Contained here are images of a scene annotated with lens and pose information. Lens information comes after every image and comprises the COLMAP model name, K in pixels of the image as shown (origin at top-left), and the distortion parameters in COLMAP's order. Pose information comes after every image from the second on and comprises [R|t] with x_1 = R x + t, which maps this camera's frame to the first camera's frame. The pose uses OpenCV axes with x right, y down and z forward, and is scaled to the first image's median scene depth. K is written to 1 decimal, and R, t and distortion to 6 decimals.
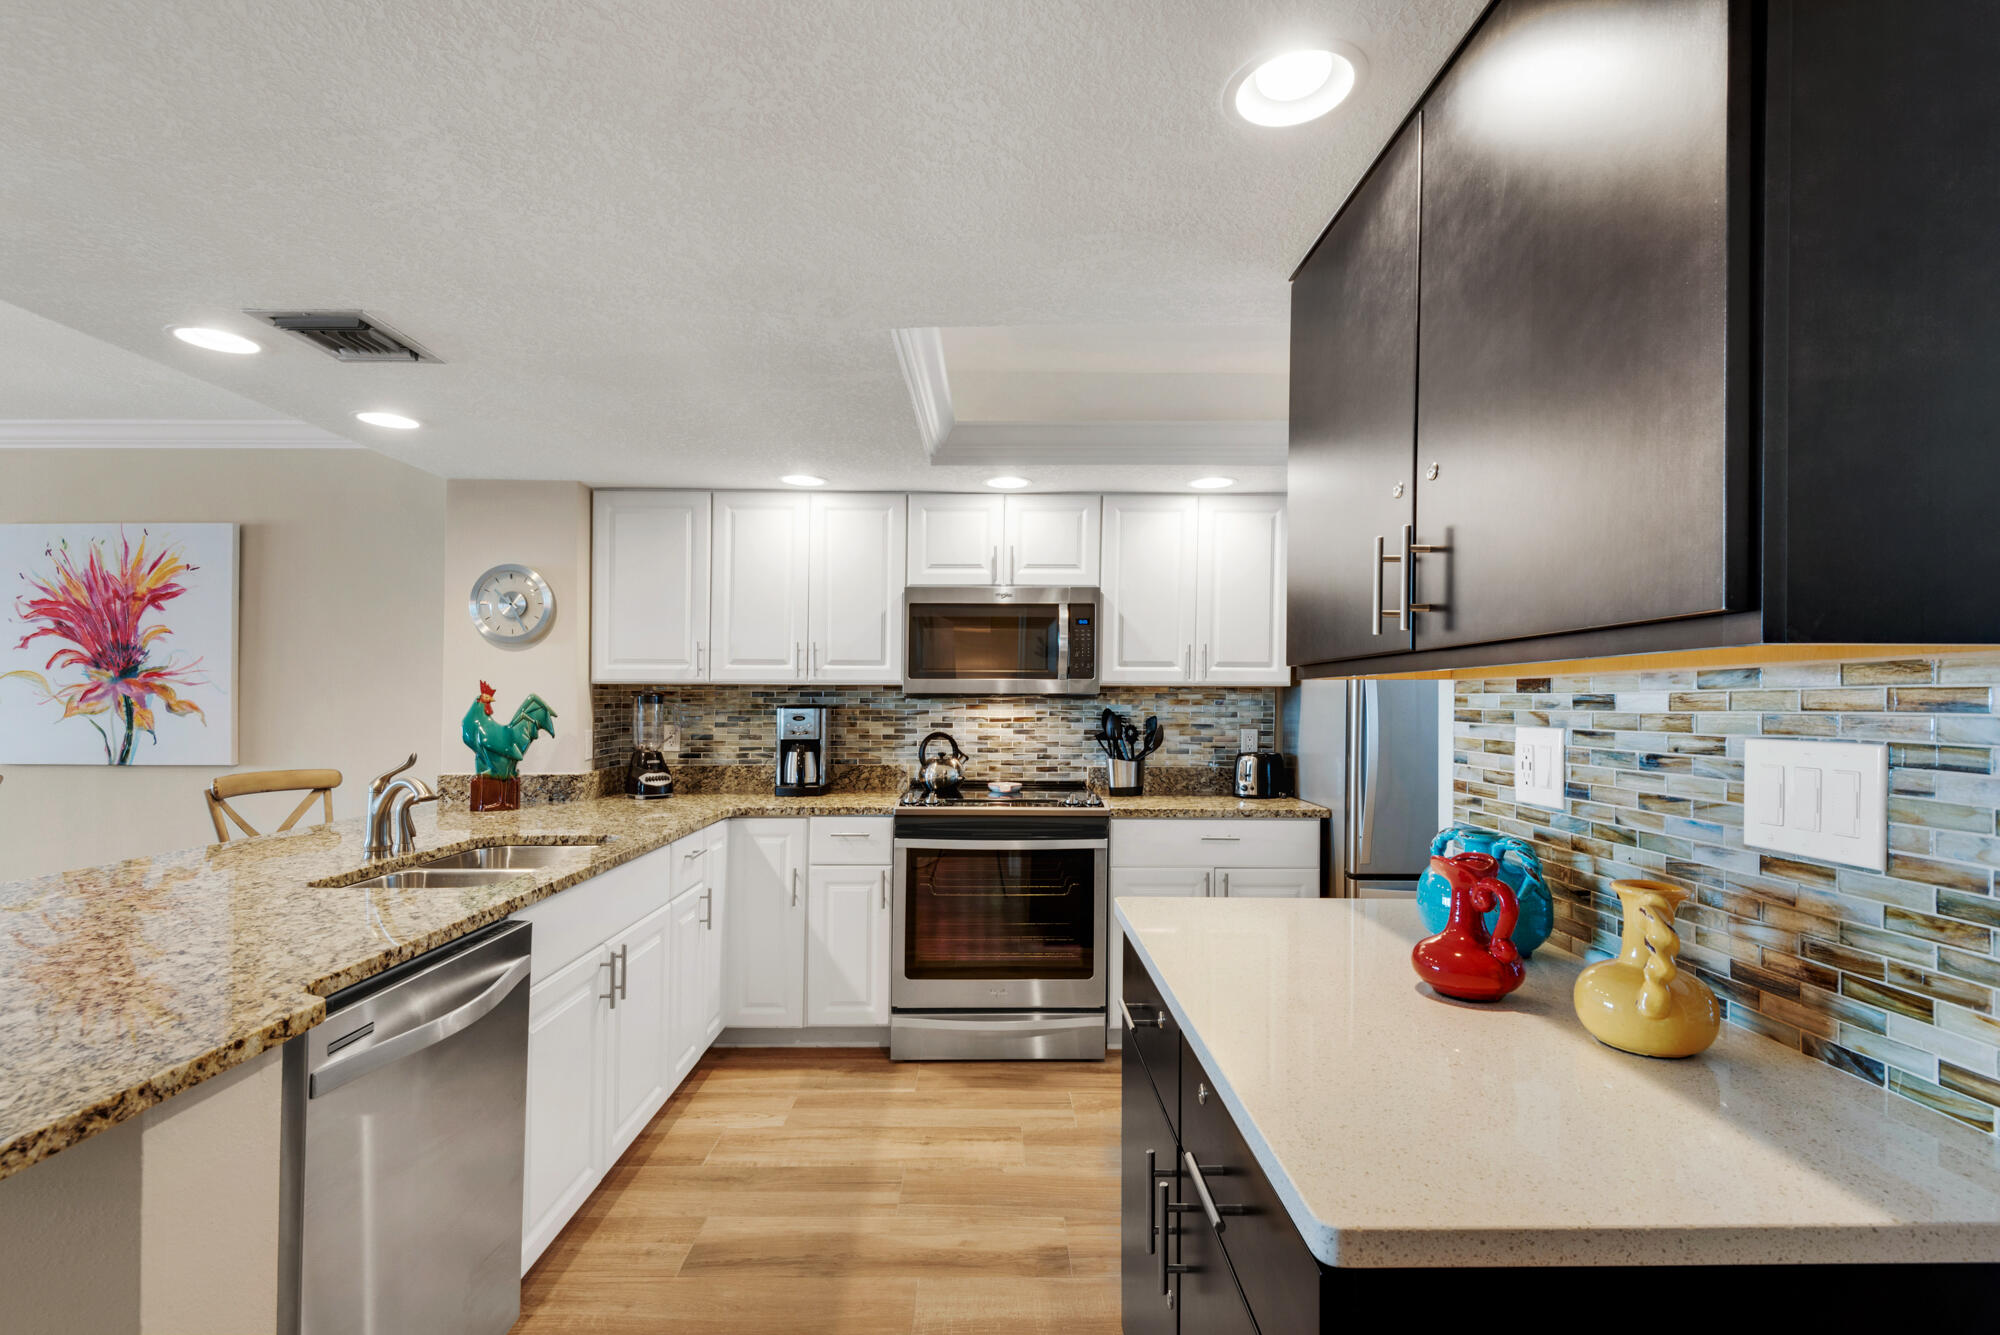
lens RADIAL K [[950.7, 0, 1045.6], [0, 950.7, 676.7], [0, 0, 1]] dist [0.000304, -0.000779]
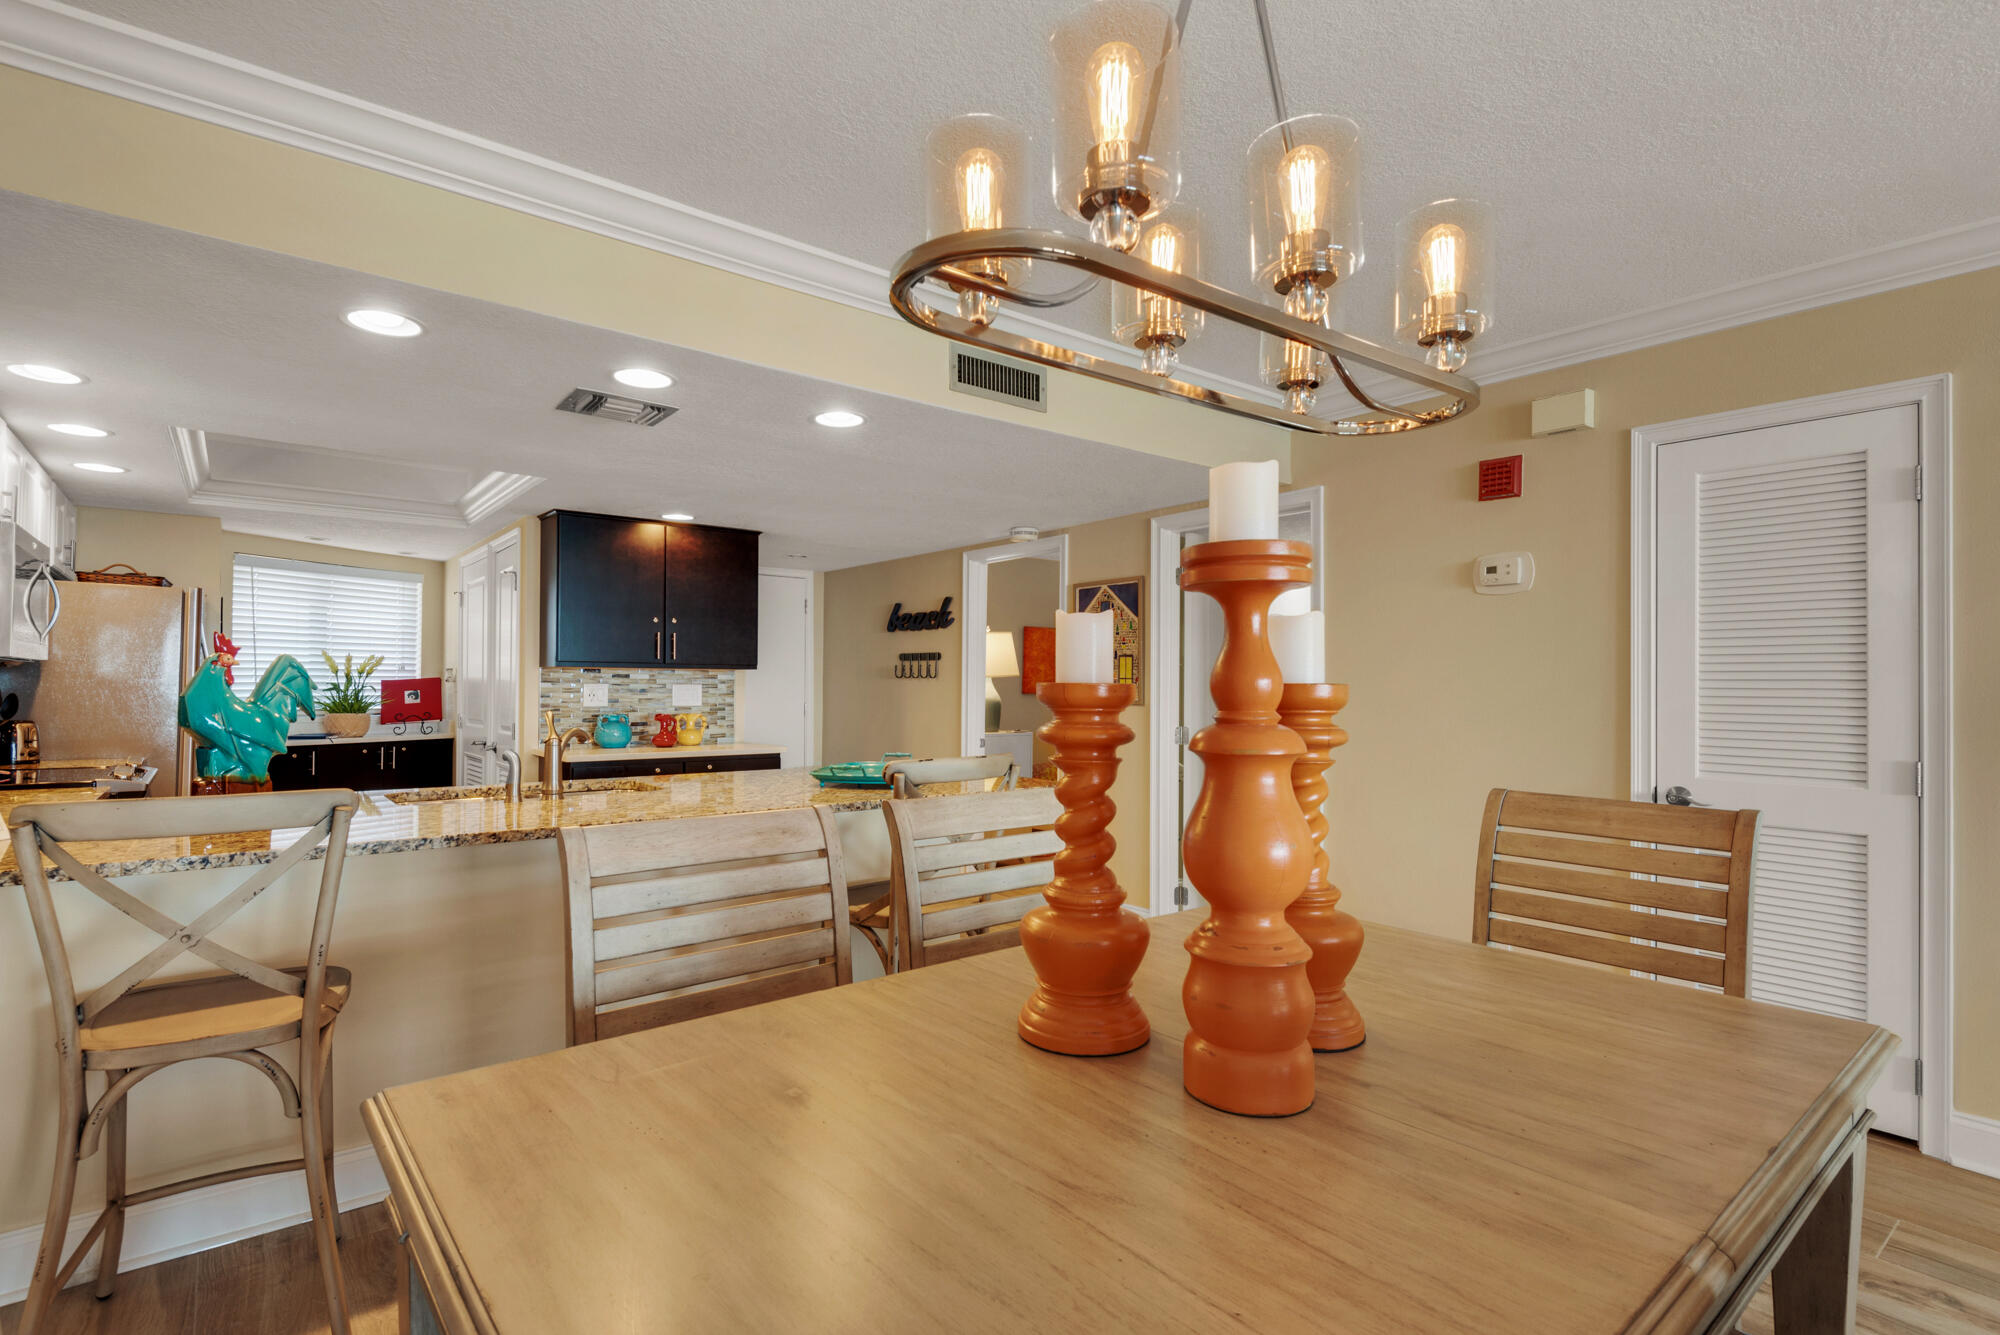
lens RADIAL K [[899.8, 0, 941.7], [0, 899.8, 691.5], [0, 0, 1]] dist [0.000041, -0.000473]
pose [[-0.562451, -0.012634, 0.826734, -1.176211], [-0.029671, 0.999548, -0.004911, 0.025727], [-0.826298, -0.027292, -0.562572, 0.751794]]
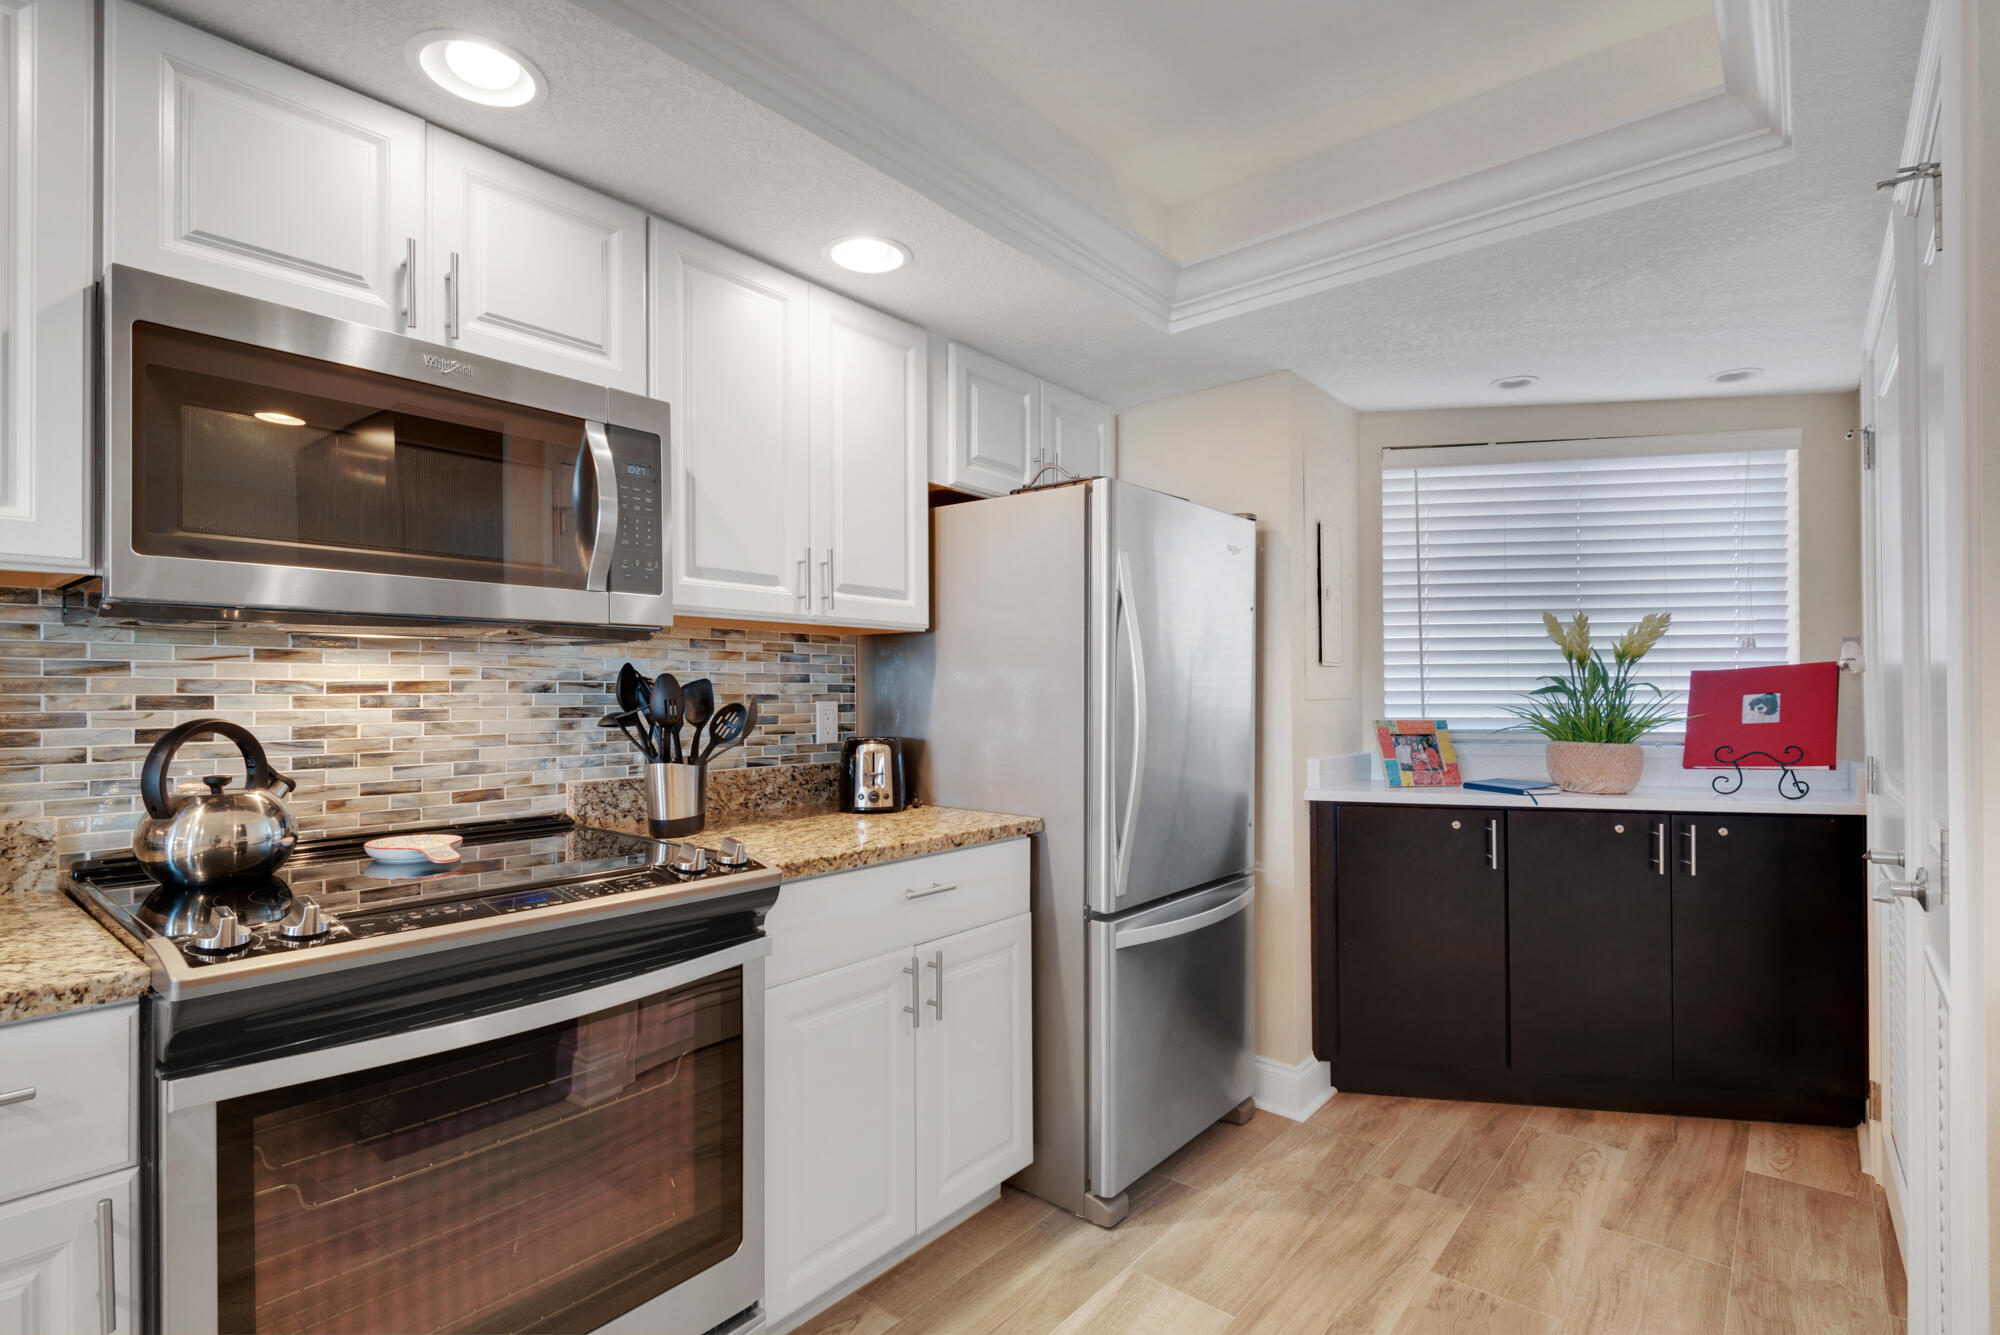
lens RADIAL K [[940.3, 0, 994.8], [0, 940.3, 682.9], [0, 0, 1]] dist [0.001557, -0.000513]
pose [[0.680484, 0.000964, 0.732762, -0.173388], [-0.015159, 0.999804, 0.012763, 0.036352], [-0.732606, -0.019793, 0.680365, 0.553457]]
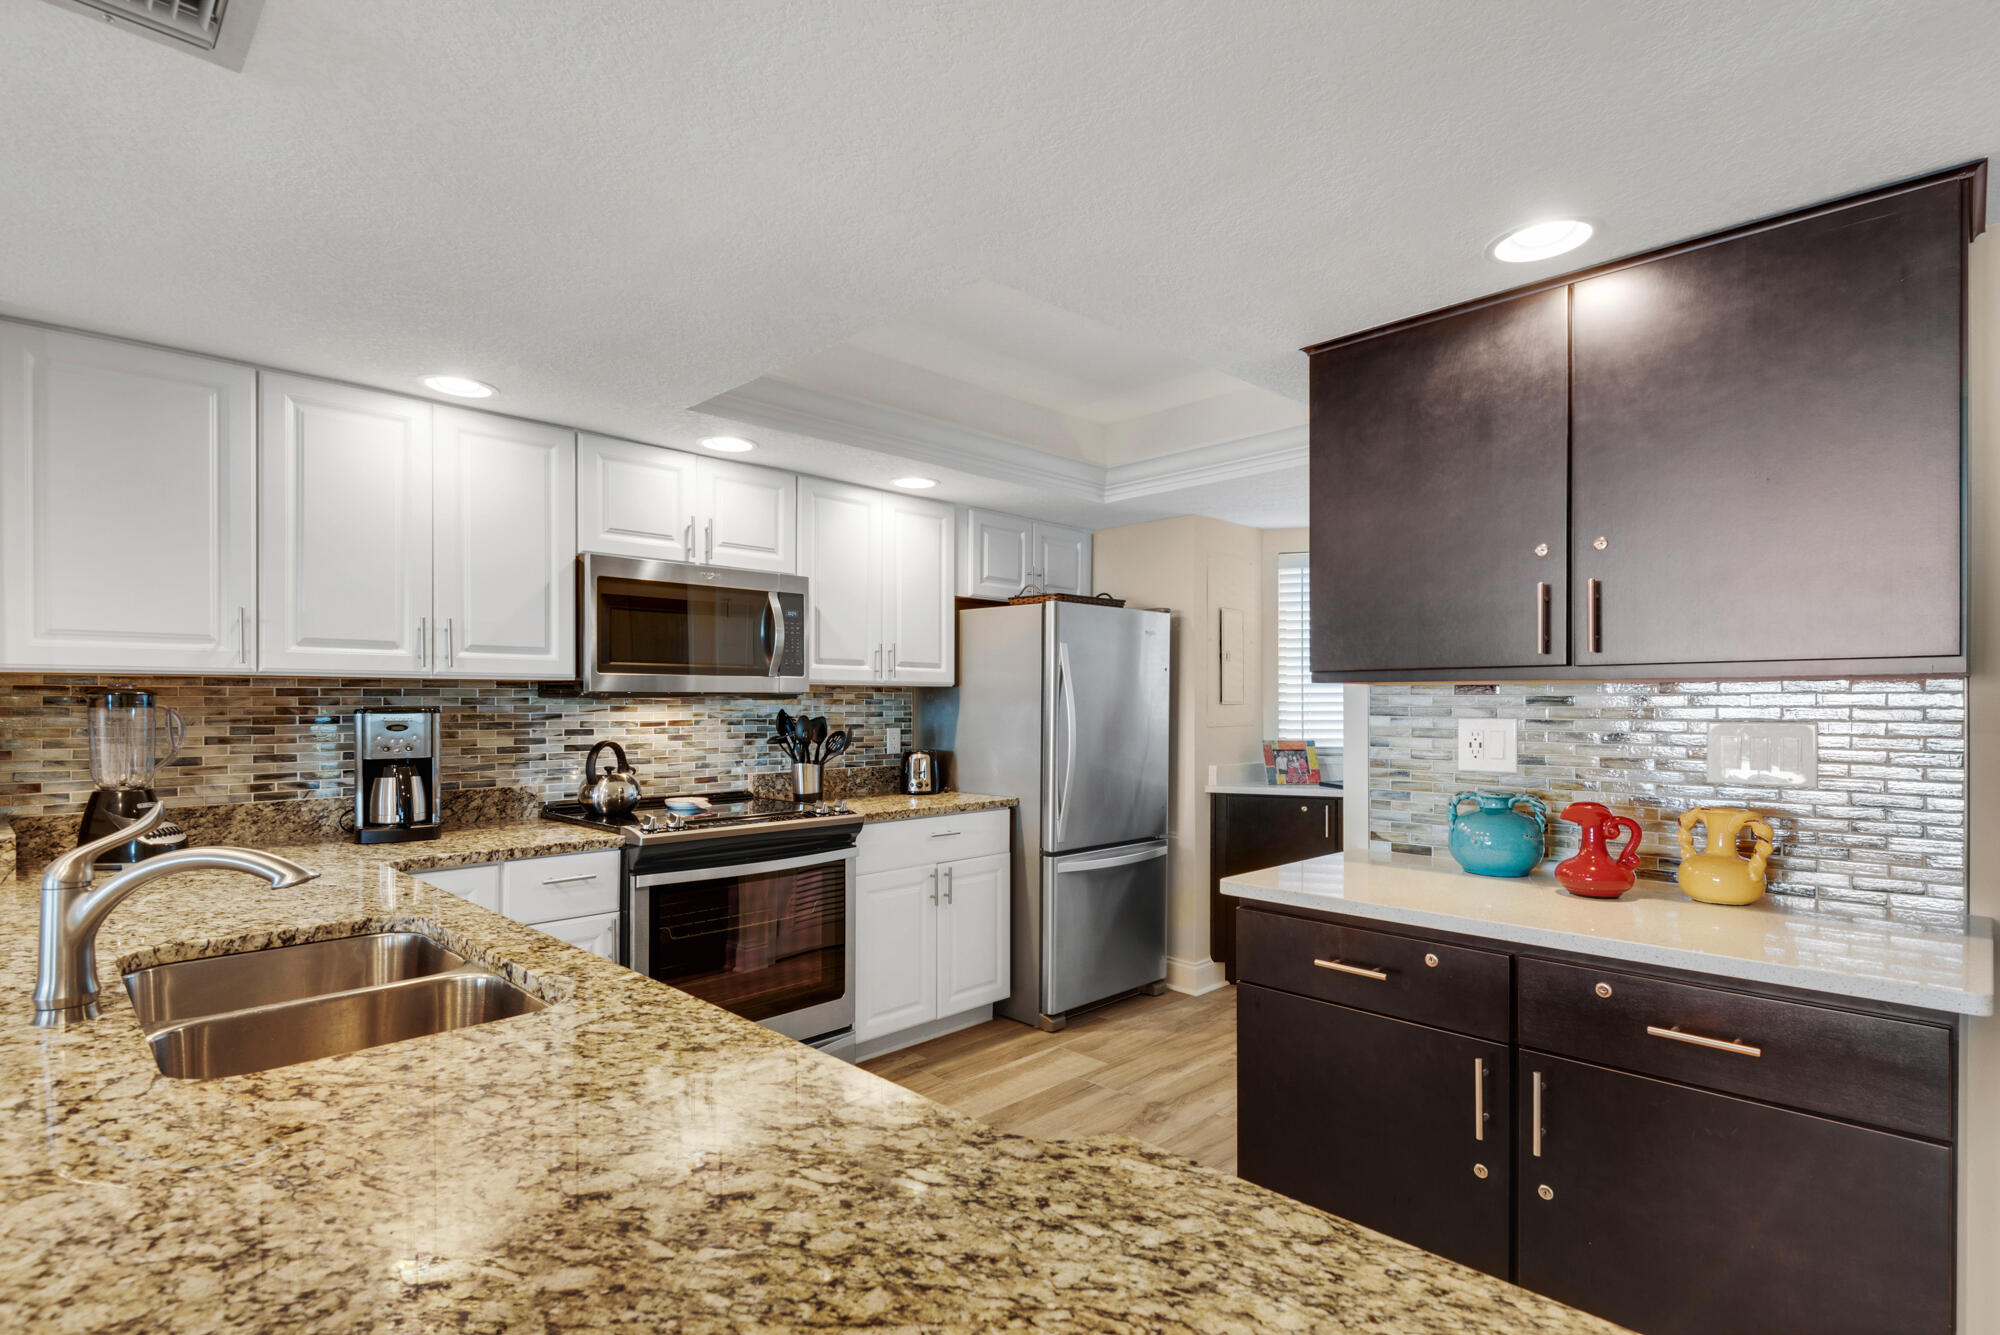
lens RADIAL K [[951.0, 0, 1046.6], [0, 951.0, 706.0], [0, 0, 1]] dist [0.004352, -0.000119]
pose [[0.715142, -0.005856, 0.698955, -0.413220], [-0.016194, 0.999558, 0.024943, 0.003511], [-0.698792, -0.029157, 0.714731, 0.179356]]
